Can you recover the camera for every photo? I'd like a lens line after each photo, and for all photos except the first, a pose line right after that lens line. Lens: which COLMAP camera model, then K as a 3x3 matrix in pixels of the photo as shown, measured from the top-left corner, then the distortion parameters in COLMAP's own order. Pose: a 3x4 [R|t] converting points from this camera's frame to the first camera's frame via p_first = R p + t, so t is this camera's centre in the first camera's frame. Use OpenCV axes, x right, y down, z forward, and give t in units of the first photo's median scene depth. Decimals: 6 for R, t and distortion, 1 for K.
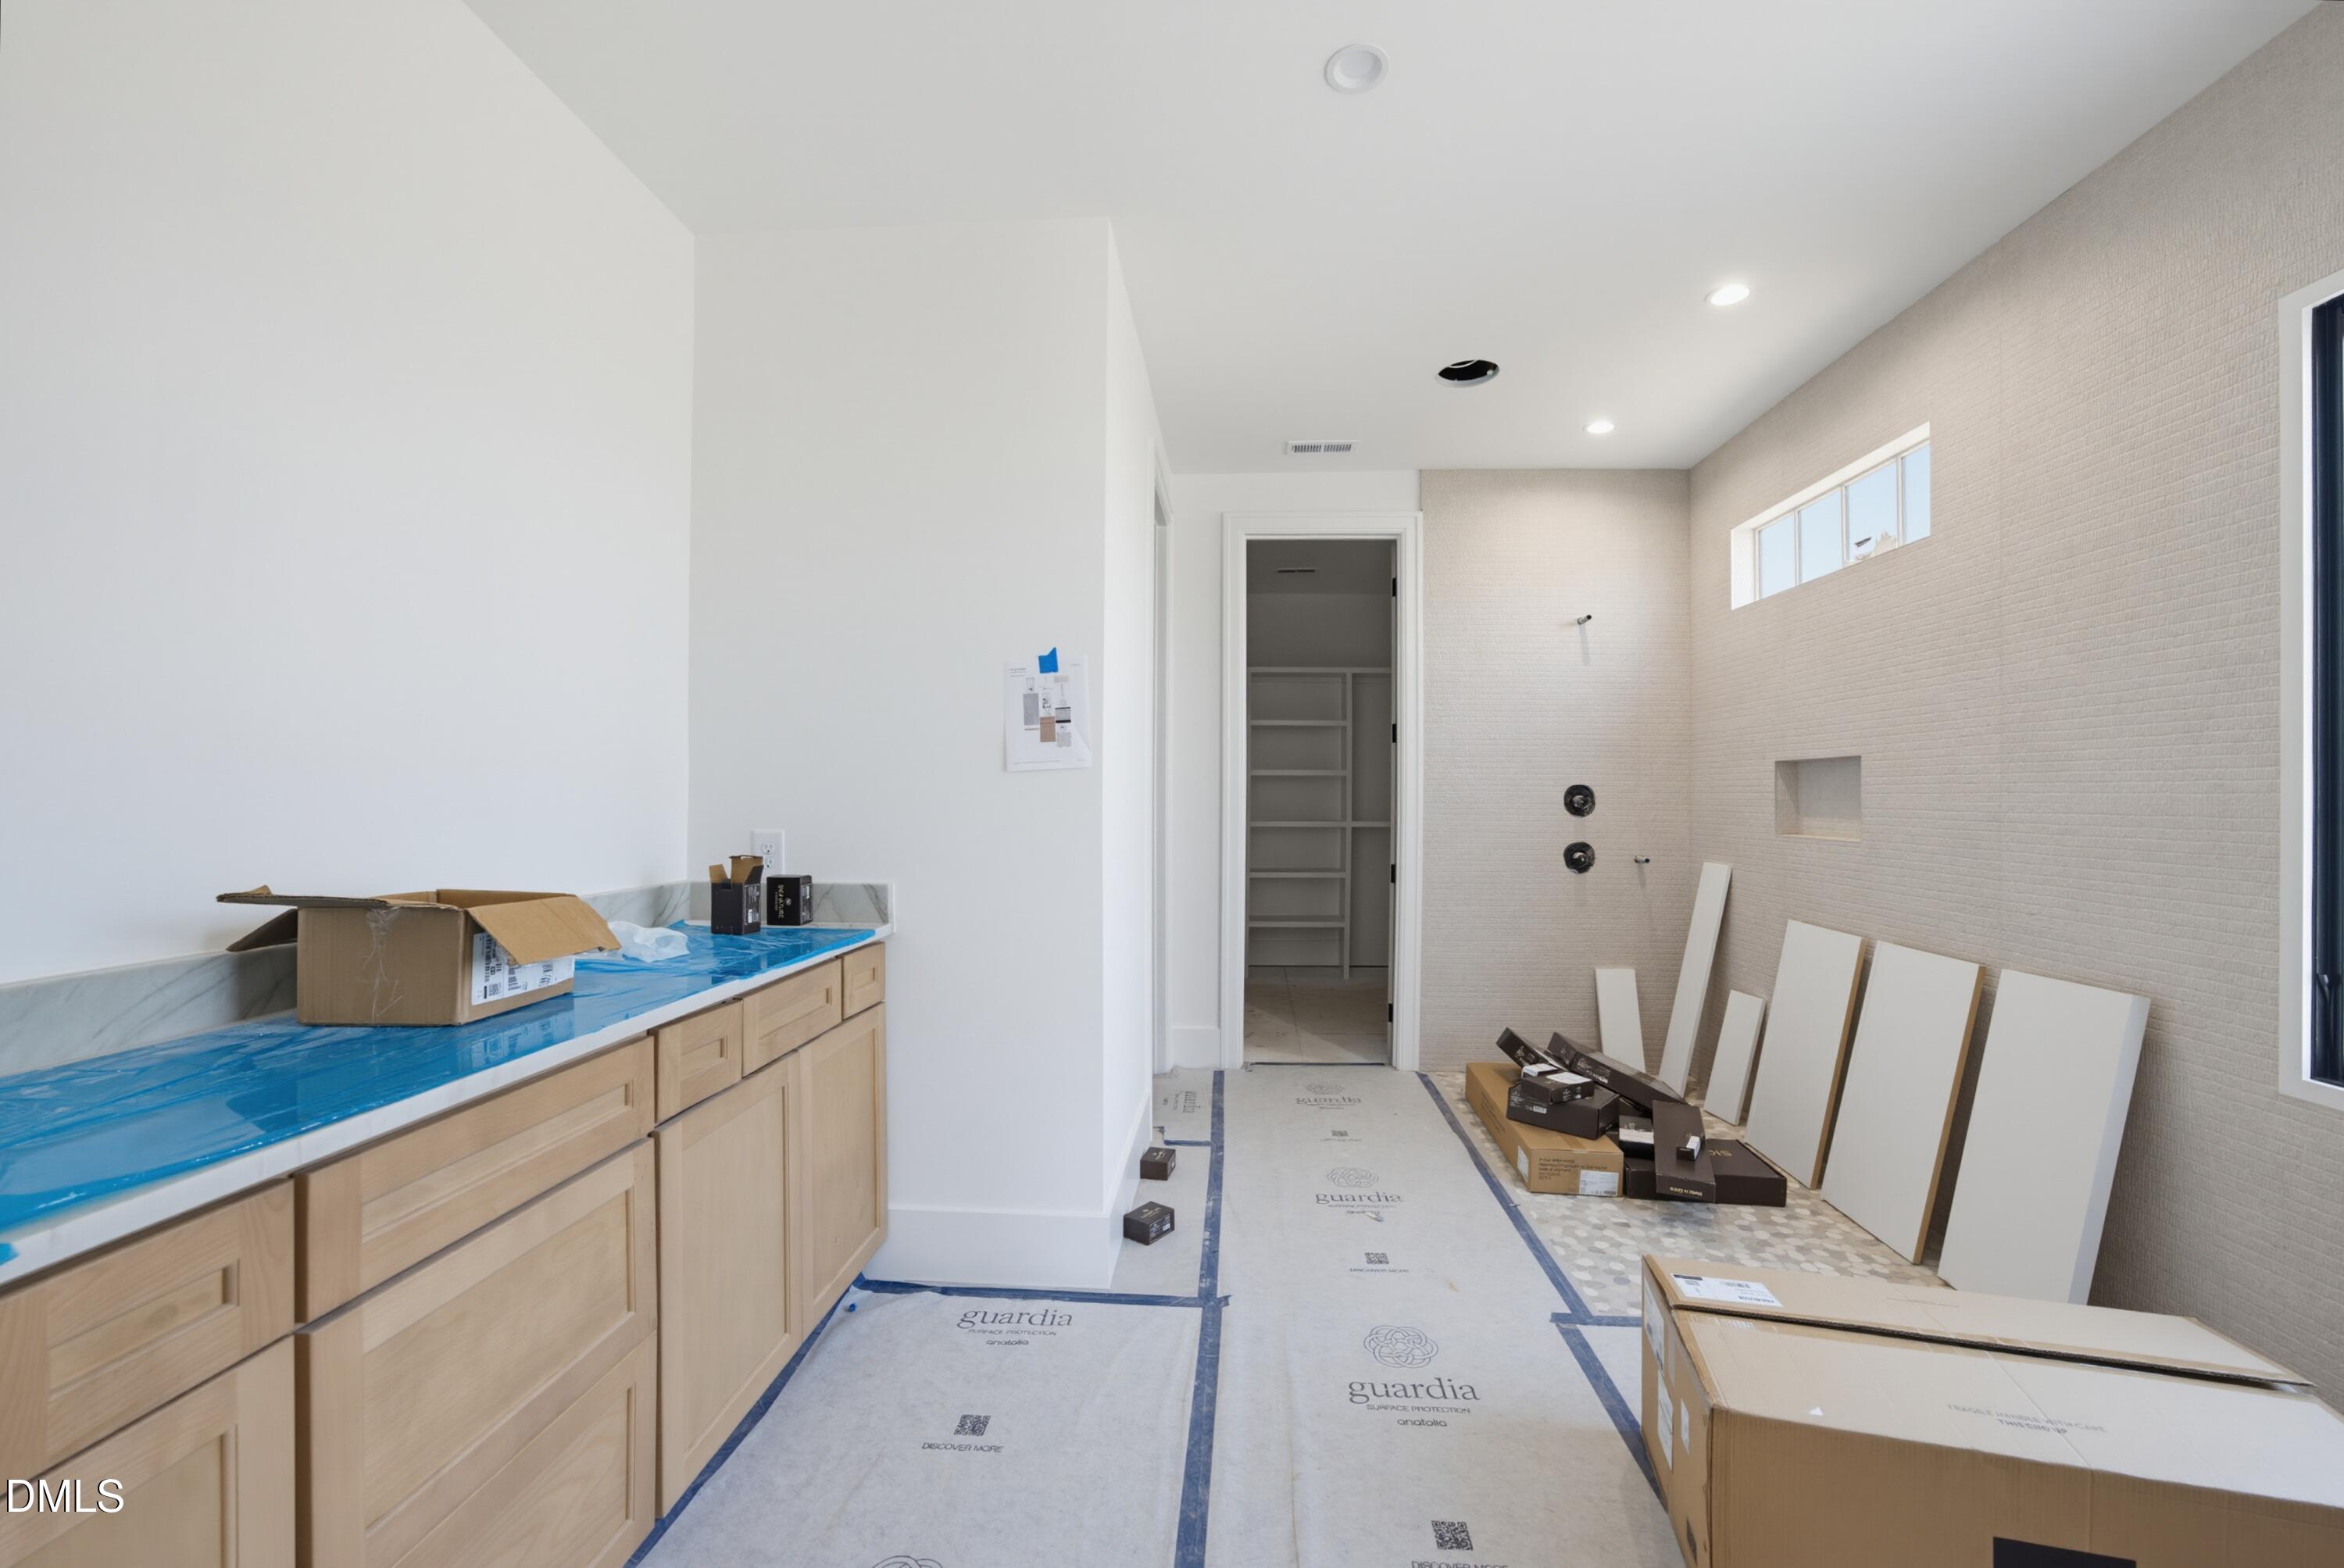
lens RADIAL K [[942.9, 0, 1166.3], [0, 942.9, 794.4], [0, 0, 1]] dist [-0.032338, 0.012306]
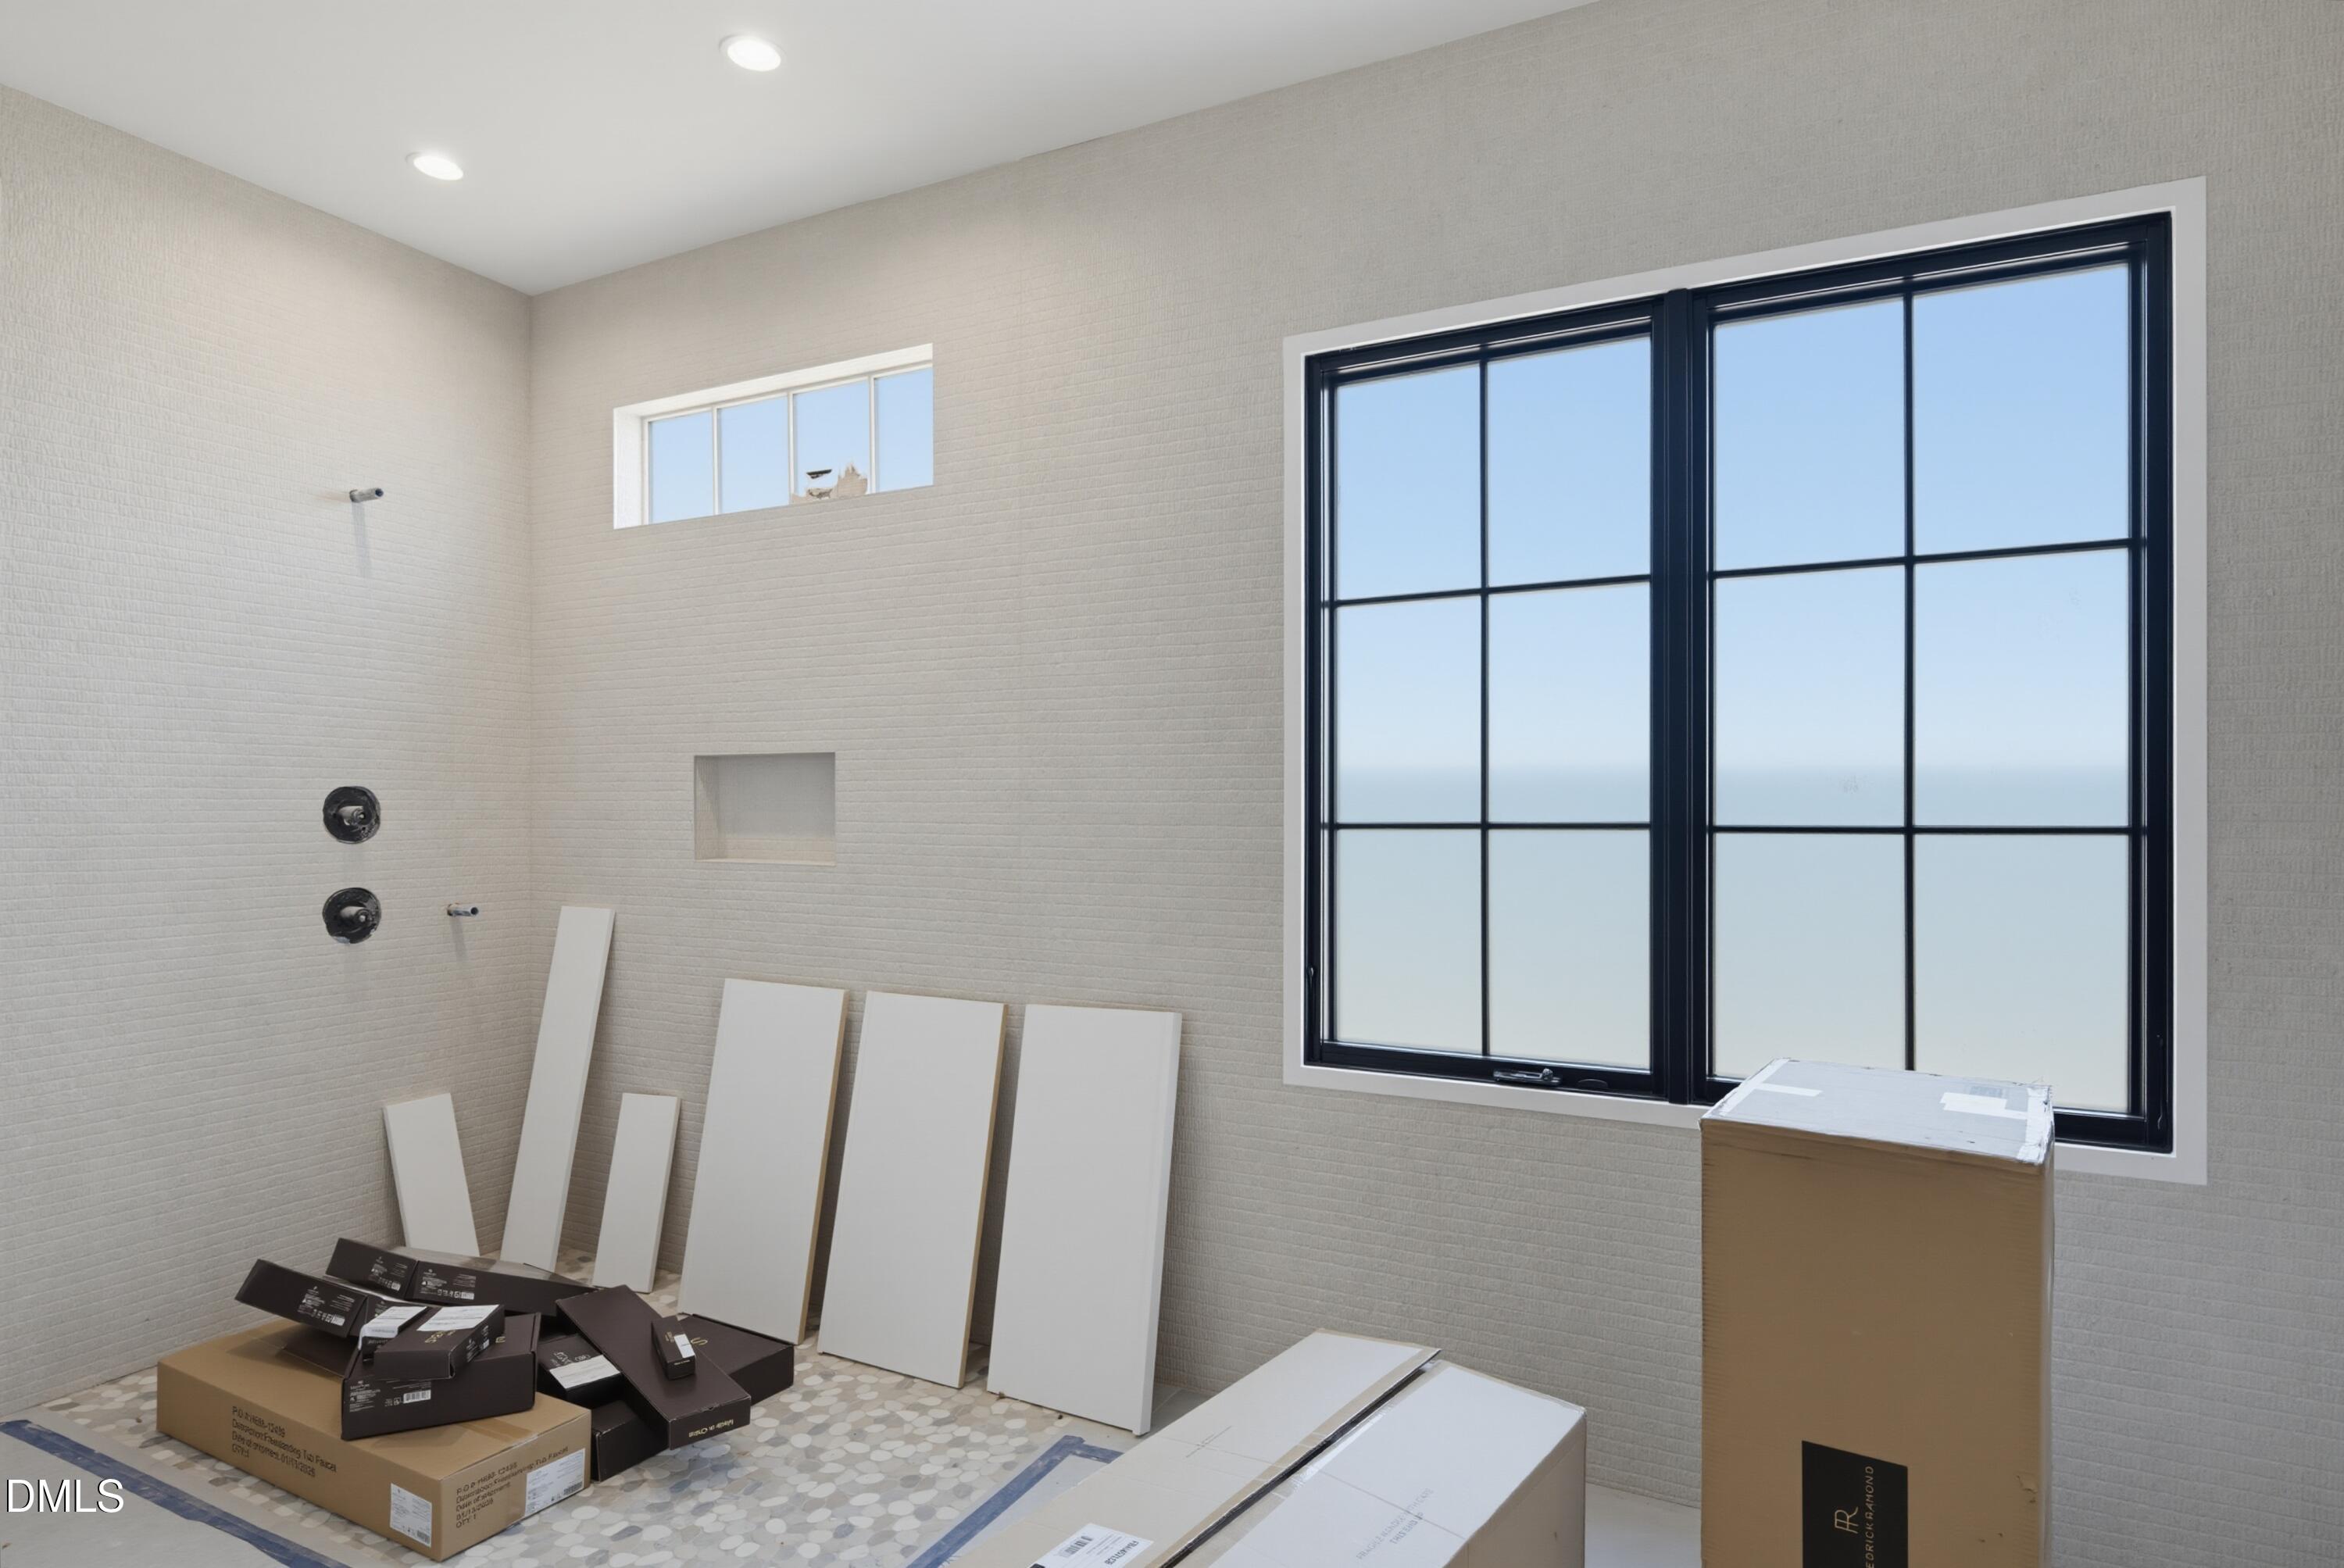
lens RADIAL K [[1249.0, 0, 1171.1], [0, 1249.0, 807.4], [0, 0, 1]] dist [-0.014853, -0.000324]
pose [[0.357336, -0.005776, 0.933958, -0.107002], [0.000094, 0.999981, 0.006148, -0.002819], [-0.933976, -0.002109, 0.357330, 0.360267]]
